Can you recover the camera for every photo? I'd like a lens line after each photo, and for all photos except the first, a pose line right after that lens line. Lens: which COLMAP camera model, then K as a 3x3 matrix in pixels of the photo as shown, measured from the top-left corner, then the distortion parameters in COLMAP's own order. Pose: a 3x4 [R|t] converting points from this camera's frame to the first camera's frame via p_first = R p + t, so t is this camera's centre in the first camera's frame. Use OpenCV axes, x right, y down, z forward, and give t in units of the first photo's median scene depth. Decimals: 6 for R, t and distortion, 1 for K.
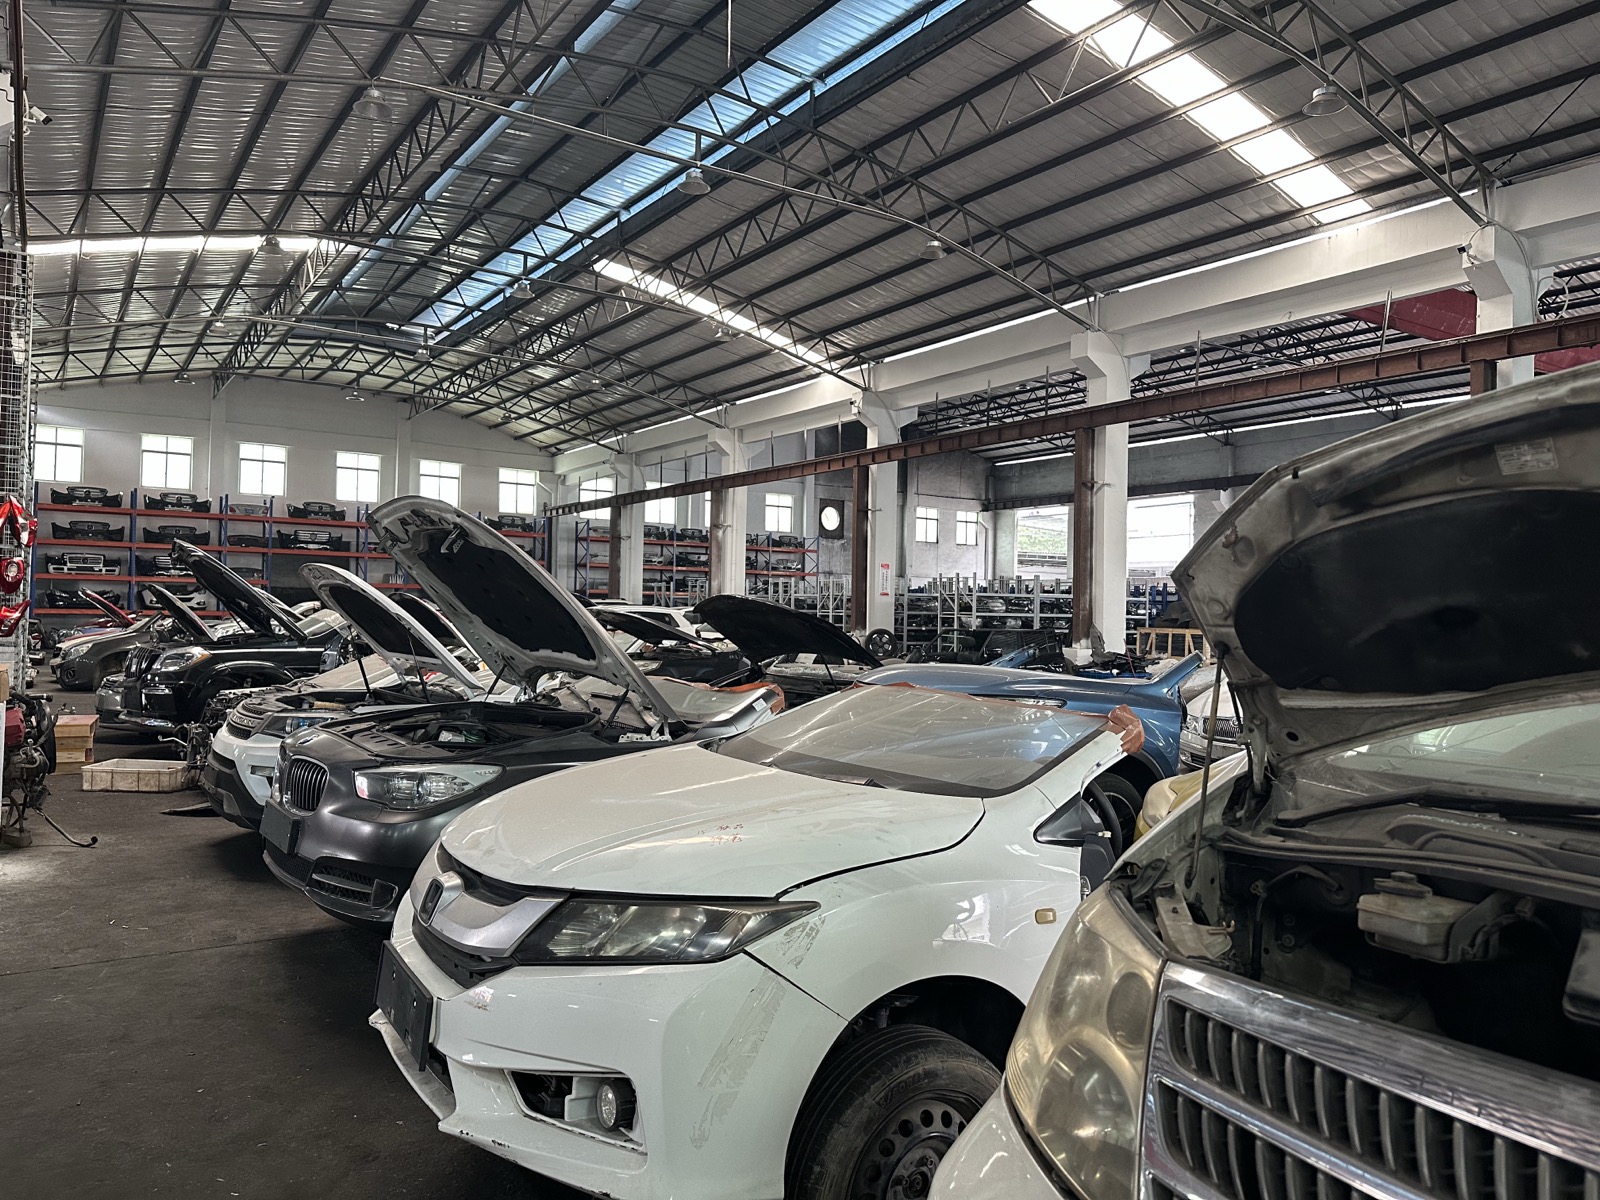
lens RADIAL K [[1106.3, 0, 800.0], [0, 1106.3, 600.0], [0, 0, 1]] dist [0.108272, -0.135522]
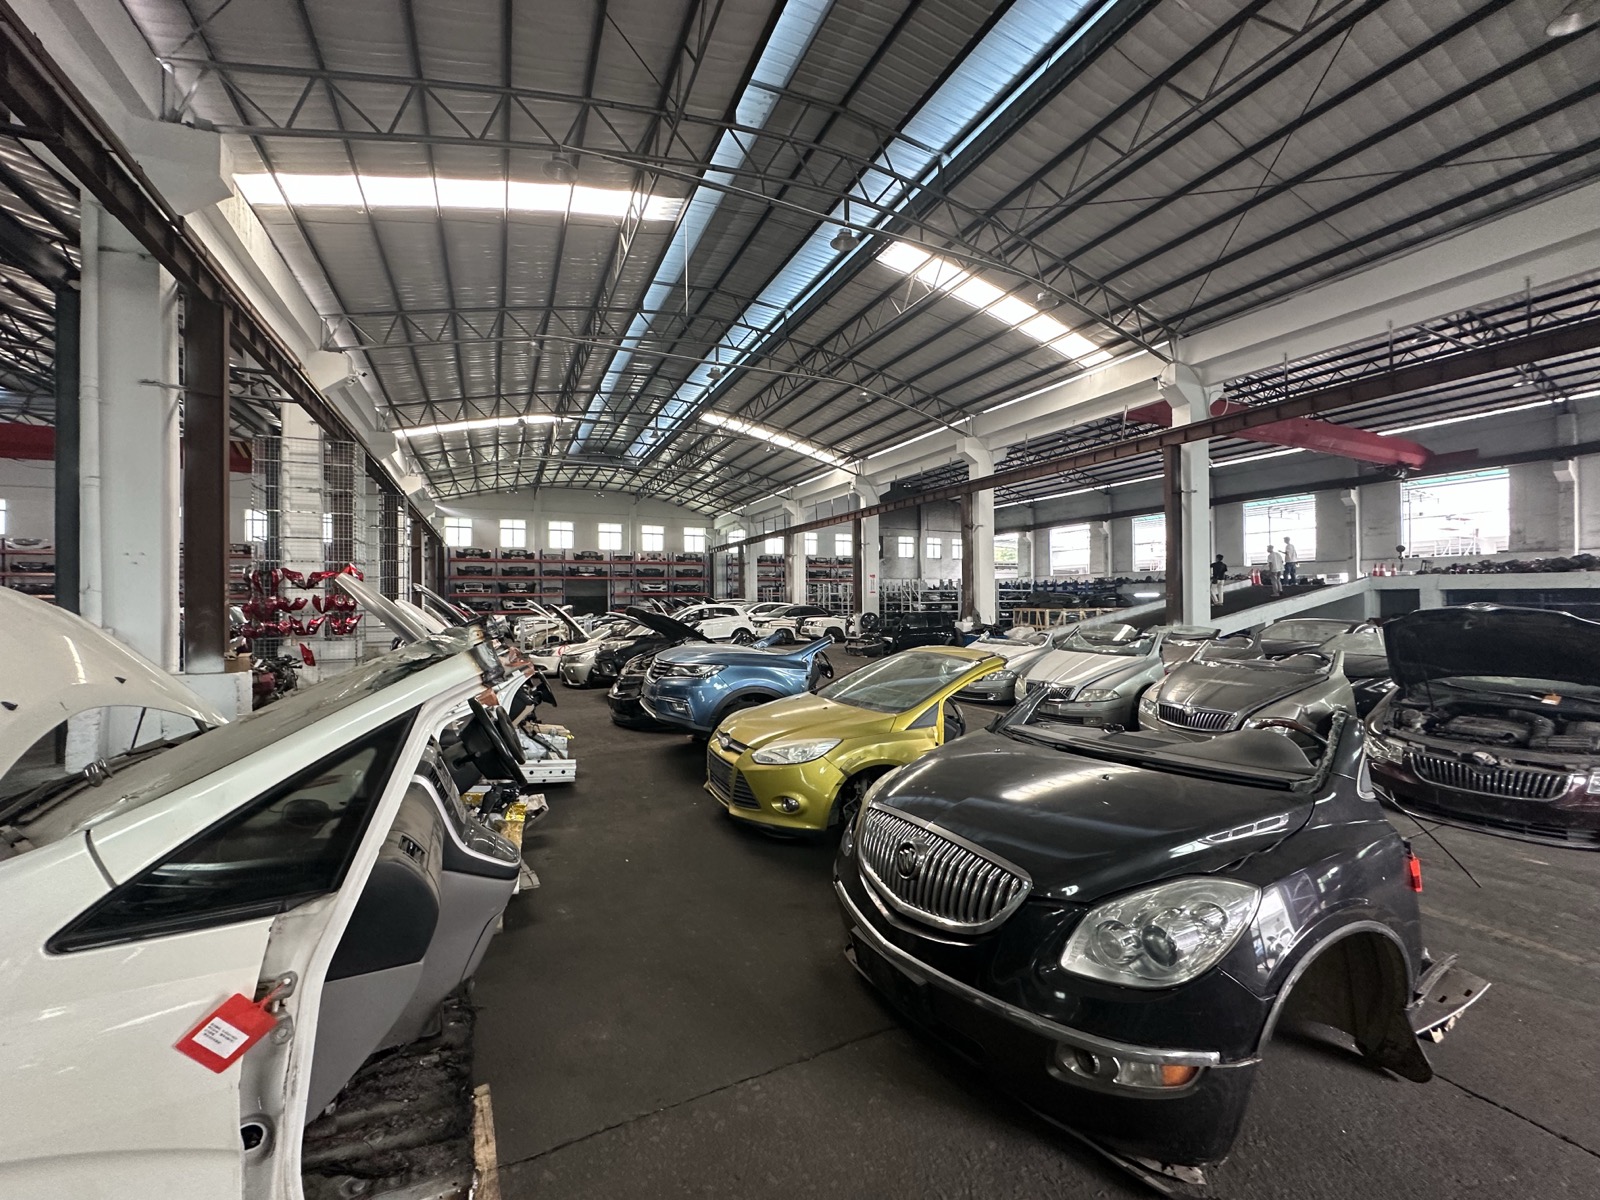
lens RADIAL K [[637.9, 0, 800.0], [0, 637.9, 600.0], [0, 0, 1]] dist [0.000047, -0.000011]
pose [[0.988162, -0.028190, -0.150799, 0.114921], [0.029816, 0.999519, 0.008536, -0.004862], [0.150486, -0.012931, 0.988528, -0.006108]]
